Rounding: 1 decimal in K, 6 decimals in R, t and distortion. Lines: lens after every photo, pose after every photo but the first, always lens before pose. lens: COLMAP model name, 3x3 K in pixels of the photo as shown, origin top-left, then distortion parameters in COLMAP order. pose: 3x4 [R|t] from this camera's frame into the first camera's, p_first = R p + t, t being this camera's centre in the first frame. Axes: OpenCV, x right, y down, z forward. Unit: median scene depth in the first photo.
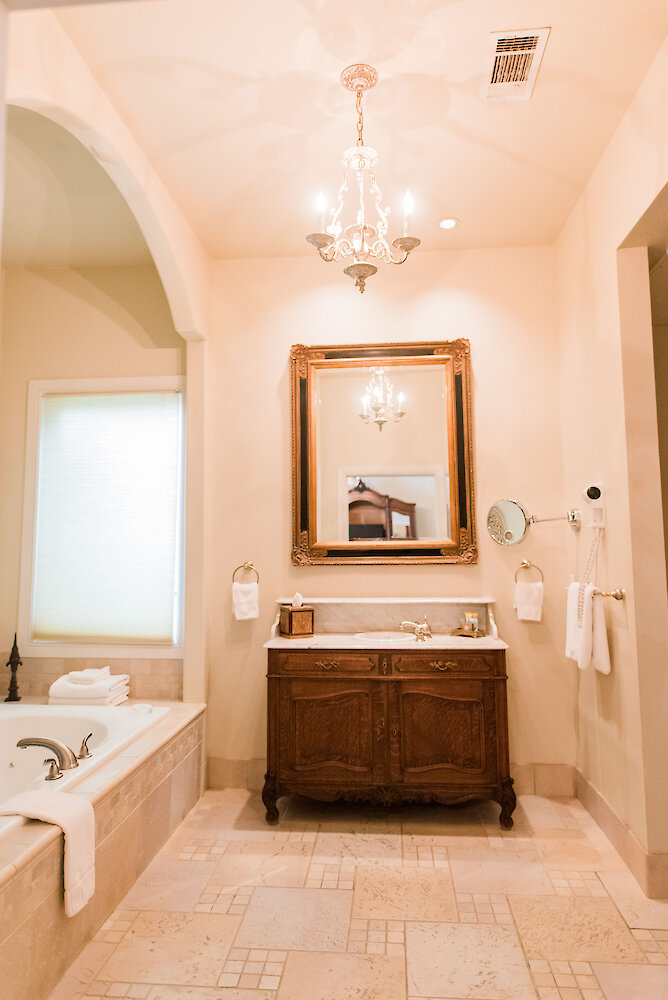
lens RADIAL K [[604.1, 0, 334.0], [0, 604.1, 500.0], [0, 0, 1]] dist [-0.000433, -0.000722]
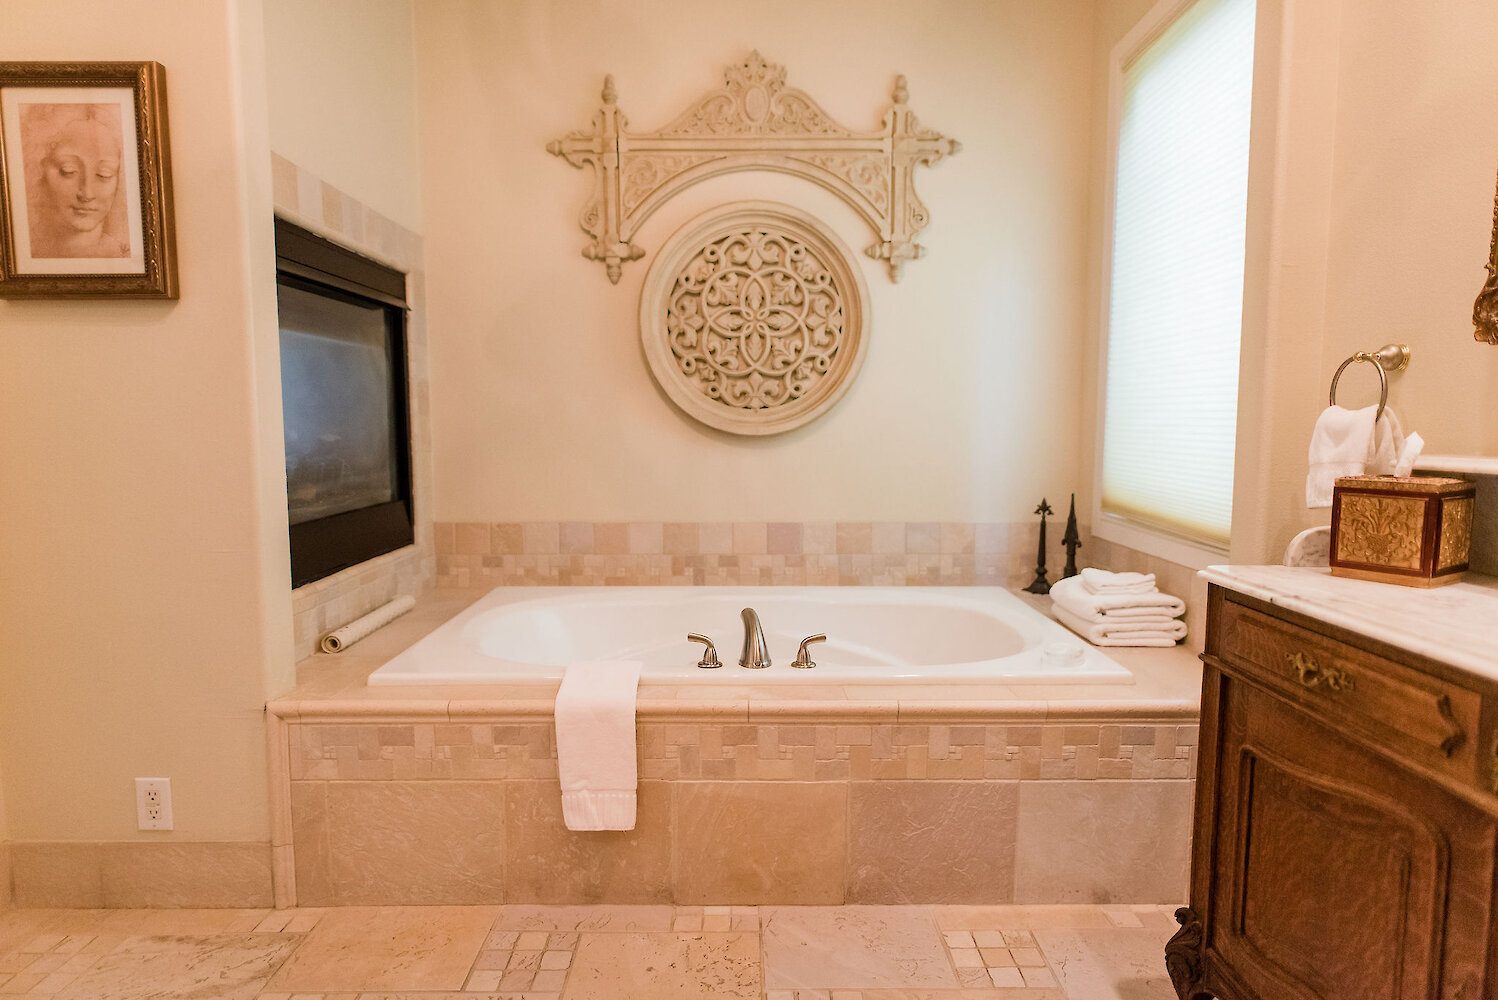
lens RADIAL K [[847.5, 0, 749.0], [0, 847.5, 500.0], [0, 0, 1]] dist [-0.000819, -0.000384]
pose [[0.113549, 0.098082, -0.988679, 0.343389], [0.090554, 0.989952, 0.108609, 0.124095], [0.989397, -0.101861, 0.103527, 0.702112]]
